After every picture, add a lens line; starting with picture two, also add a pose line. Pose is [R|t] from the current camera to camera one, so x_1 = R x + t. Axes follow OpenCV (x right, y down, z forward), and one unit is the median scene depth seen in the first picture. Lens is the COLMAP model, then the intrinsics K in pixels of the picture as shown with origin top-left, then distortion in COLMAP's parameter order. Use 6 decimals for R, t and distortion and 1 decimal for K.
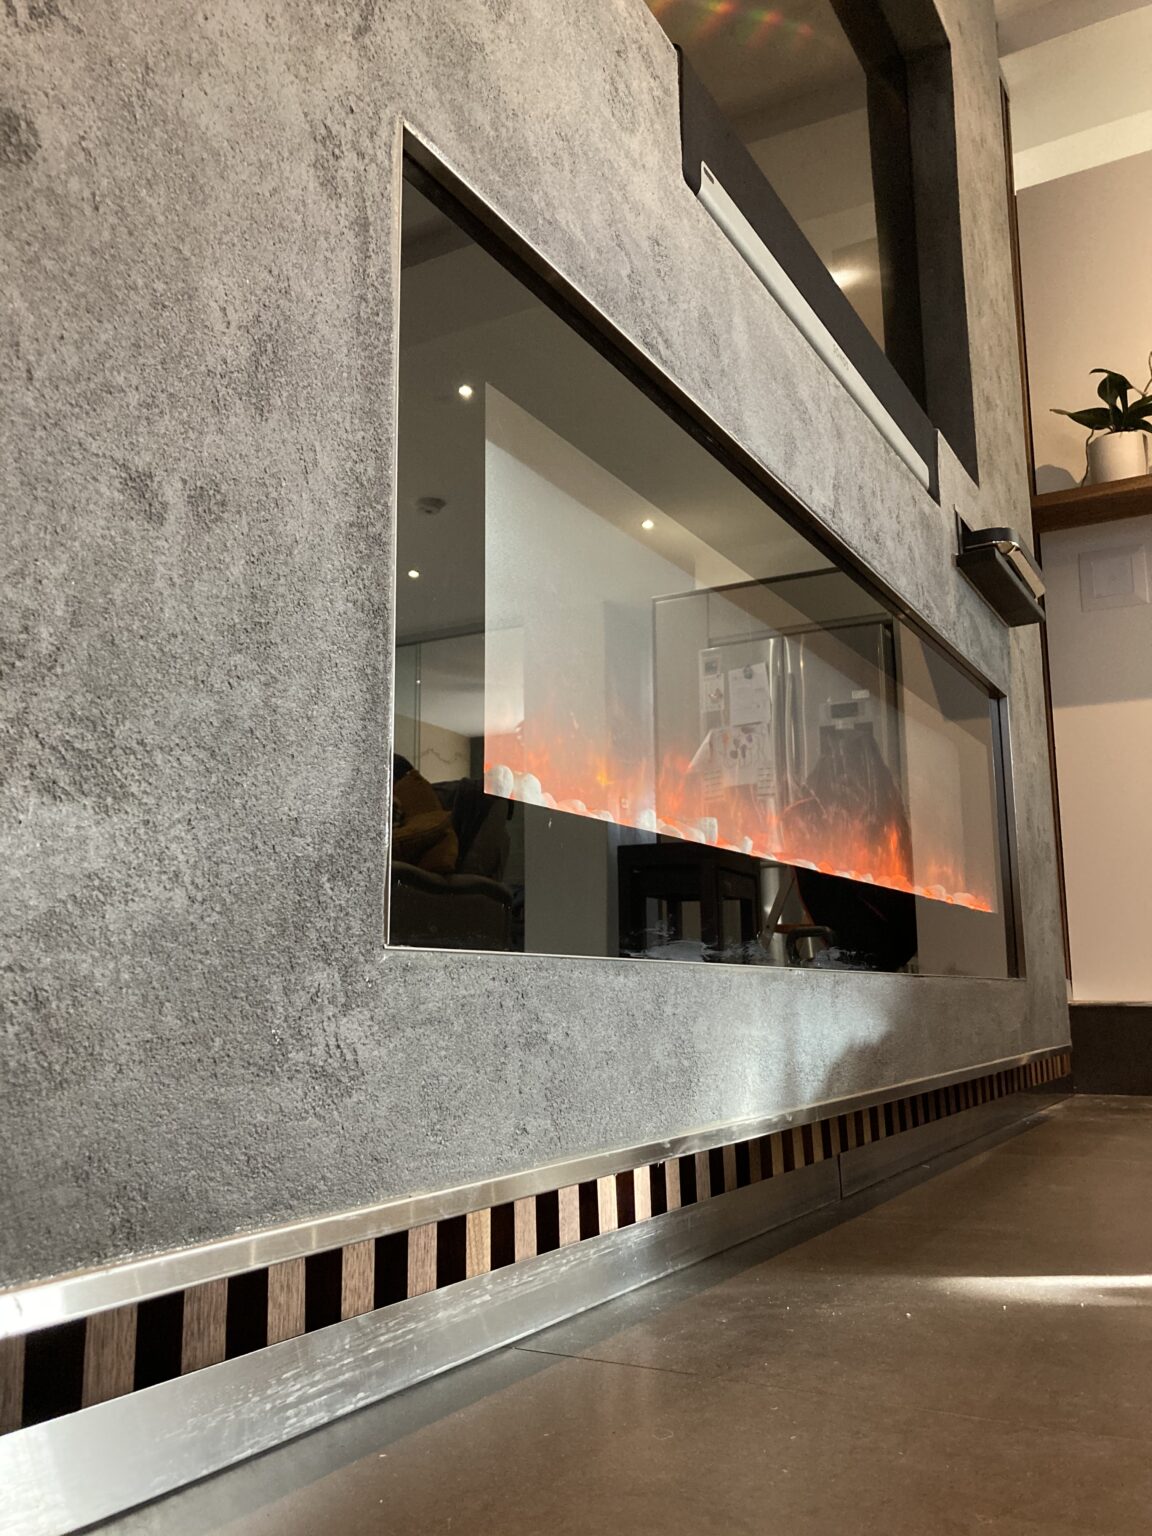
lens RADIAL K [[1266.0, 0, 572.6], [0, 1266.0, 765.5], [0, 0, 1]] dist [0.042607, -0.036305]
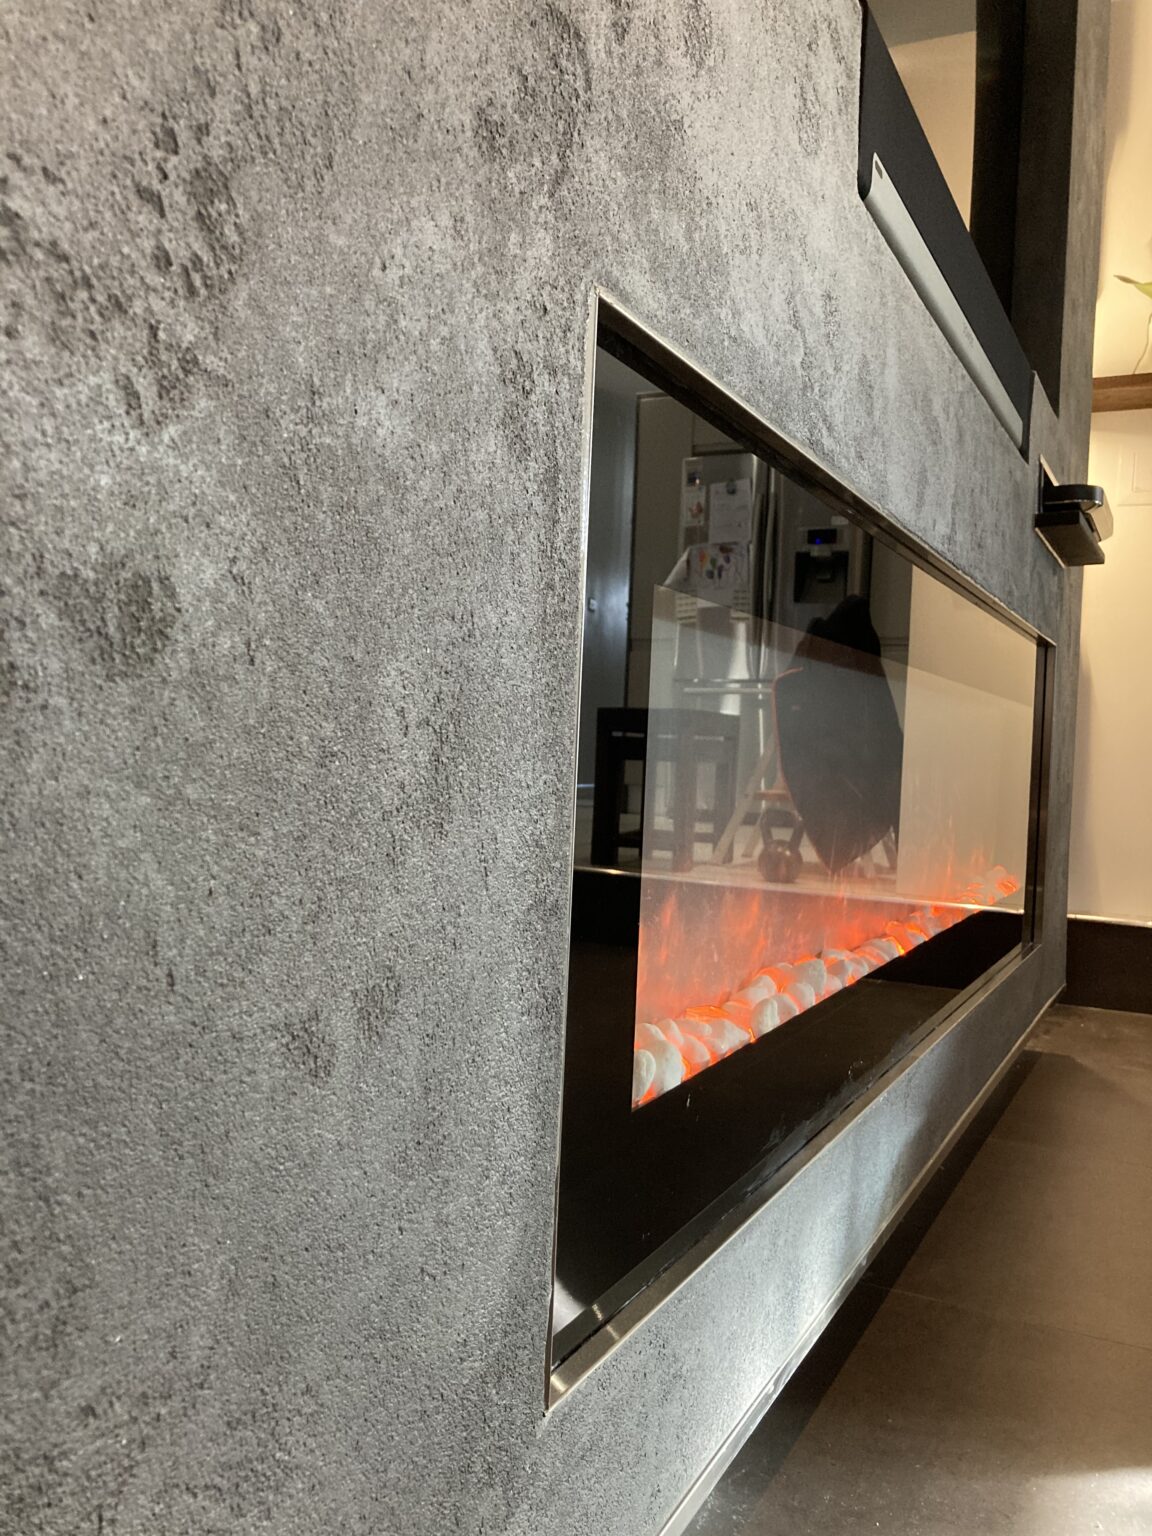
lens RADIAL K [[1266.0, 0, 582.6], [0, 1266.0, 770.9], [0, 0, 1]] dist [0.042607, -0.036305]
pose [[0.997074, 0.048112, 0.059403, -0.174445], [-0.058821, 0.979193, 0.194221, -0.384018], [-0.048823, -0.197146, 0.979158, 0.241749]]
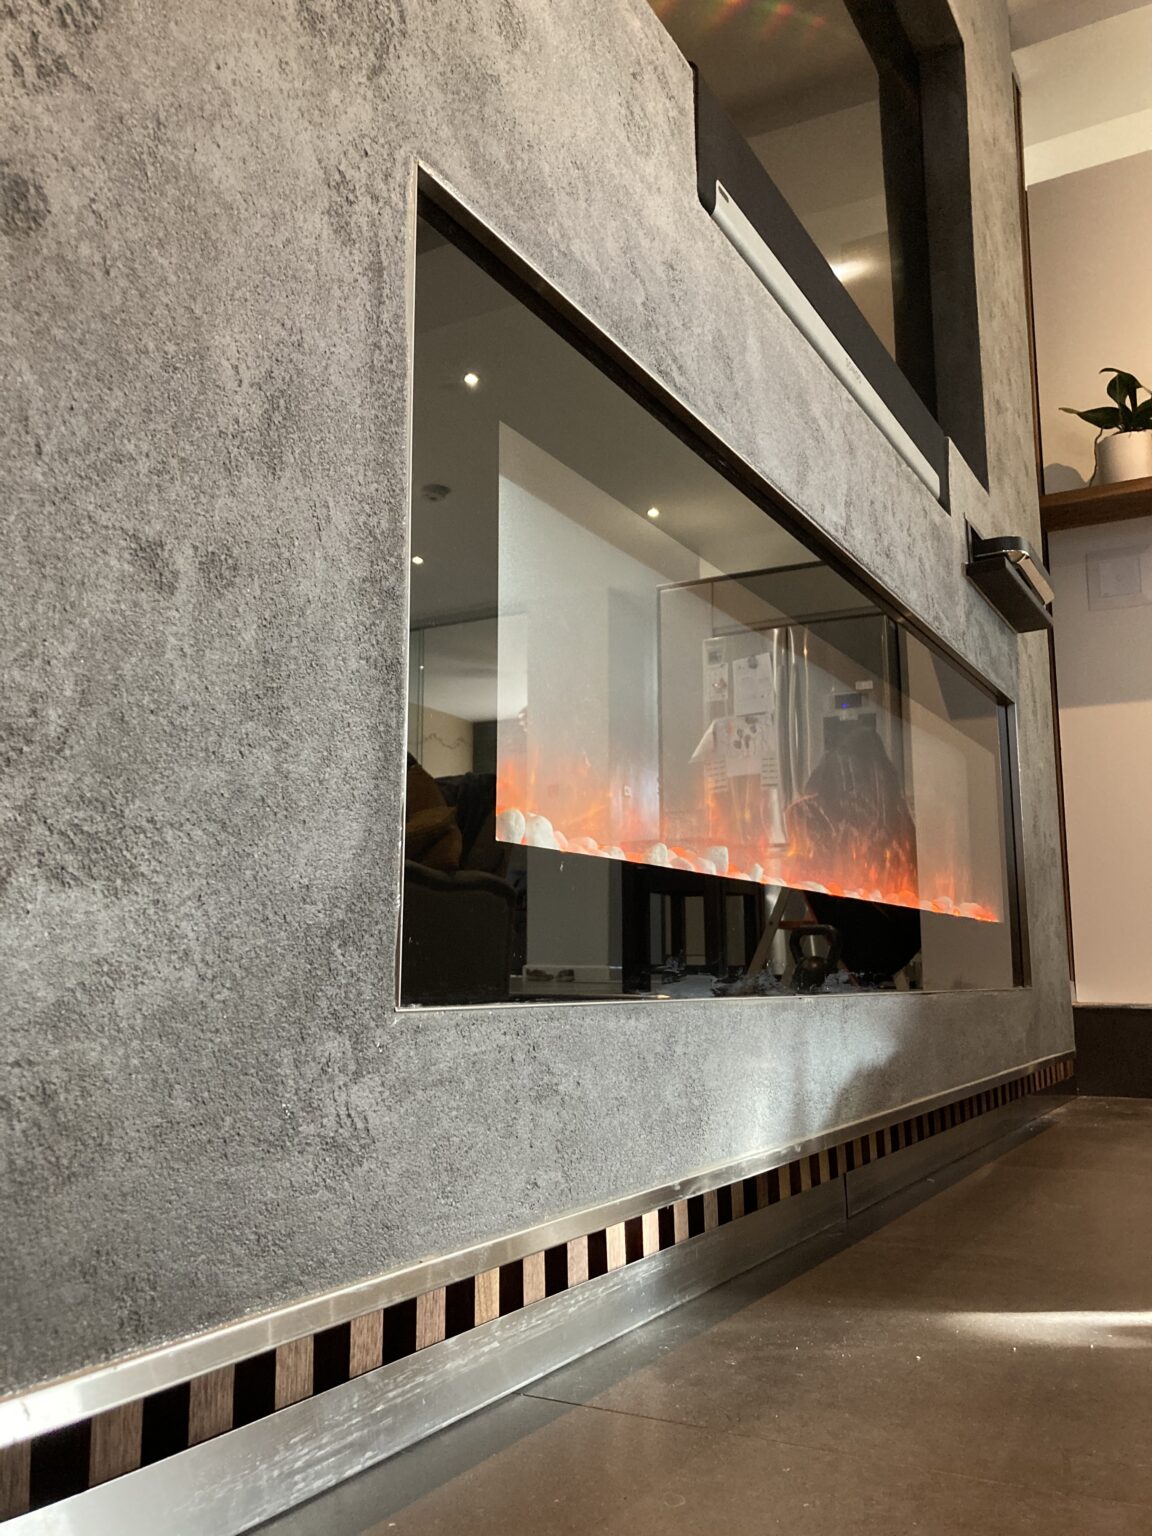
lens RADIAL K [[1266.0, 0, 580.3], [0, 1266.0, 760.6], [0, 0, 1]] dist [0.042607, -0.036305]
pose [[0.999971, 0.006098, 0.004558, -0.009527], [-0.006148, 0.999920, 0.011081, -0.056006], [-0.004490, -0.011109, 0.999928, 0.013595]]
